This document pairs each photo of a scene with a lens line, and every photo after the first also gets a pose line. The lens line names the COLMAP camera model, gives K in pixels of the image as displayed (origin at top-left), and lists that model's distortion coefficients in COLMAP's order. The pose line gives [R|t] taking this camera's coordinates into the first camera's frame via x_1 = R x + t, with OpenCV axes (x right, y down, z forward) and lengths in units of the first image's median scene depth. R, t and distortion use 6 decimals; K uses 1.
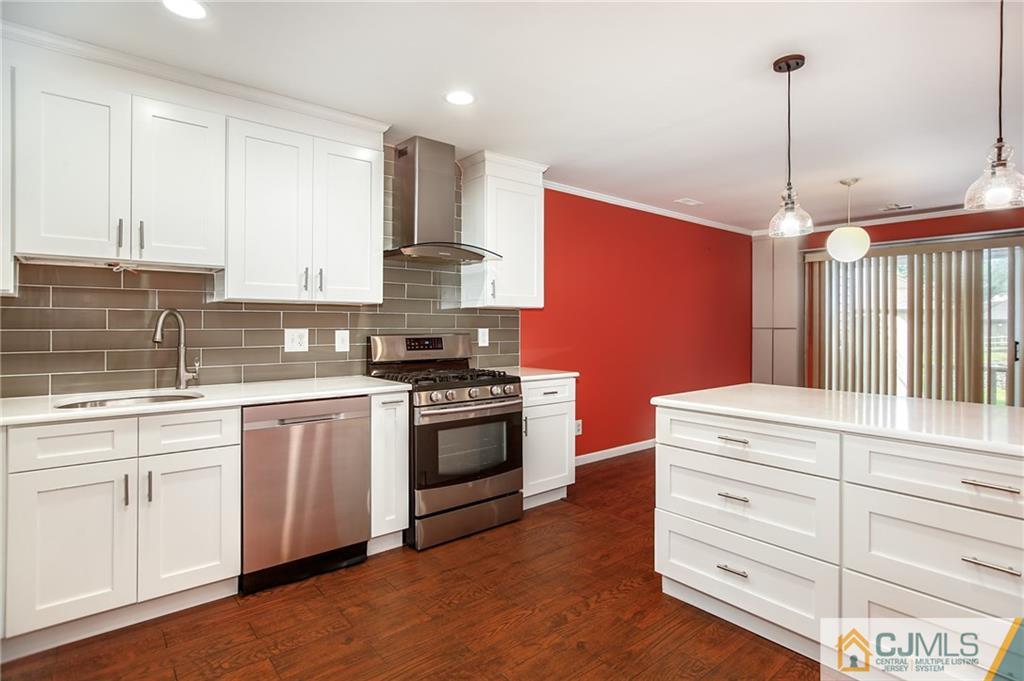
lens RADIAL K [[524.7, 0, 514.6], [0, 524.7, 331.4], [0, 0, 1]] dist [0.017878, -0.000991]
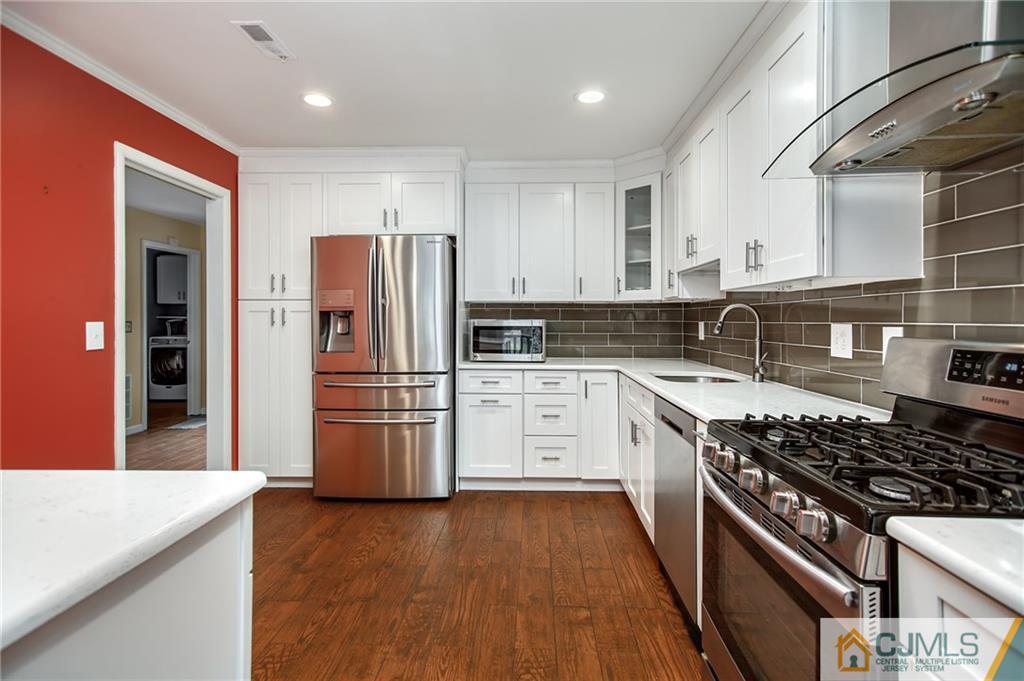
lens RADIAL K [[494.6, 0, 511.2], [0, 494.6, 324.7], [0, 0, 1]] dist [0.032398, 0.001666]
pose [[-0.667019, 0.005395, -0.745021, 0.340229], [-0.008731, 0.999849, 0.015057, -0.009354], [0.744989, 0.016548, -0.666871, 1.113807]]
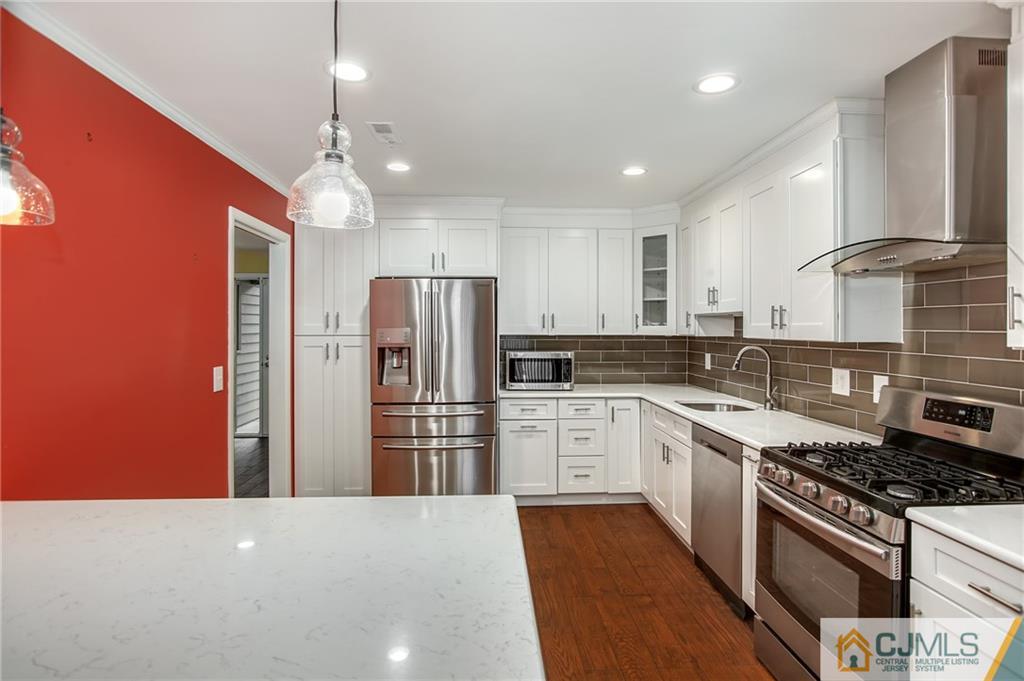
lens RADIAL K [[524.7, 0, 514.2], [0, 524.7, 336.2], [0, 0, 1]] dist [0.017878, -0.000991]
pose [[-0.586490, 0.011788, -0.809871, 0.626511], [-0.009047, 0.999736, 0.021104, -0.073850], [0.809906, 0.019704, -0.586228, 1.076170]]
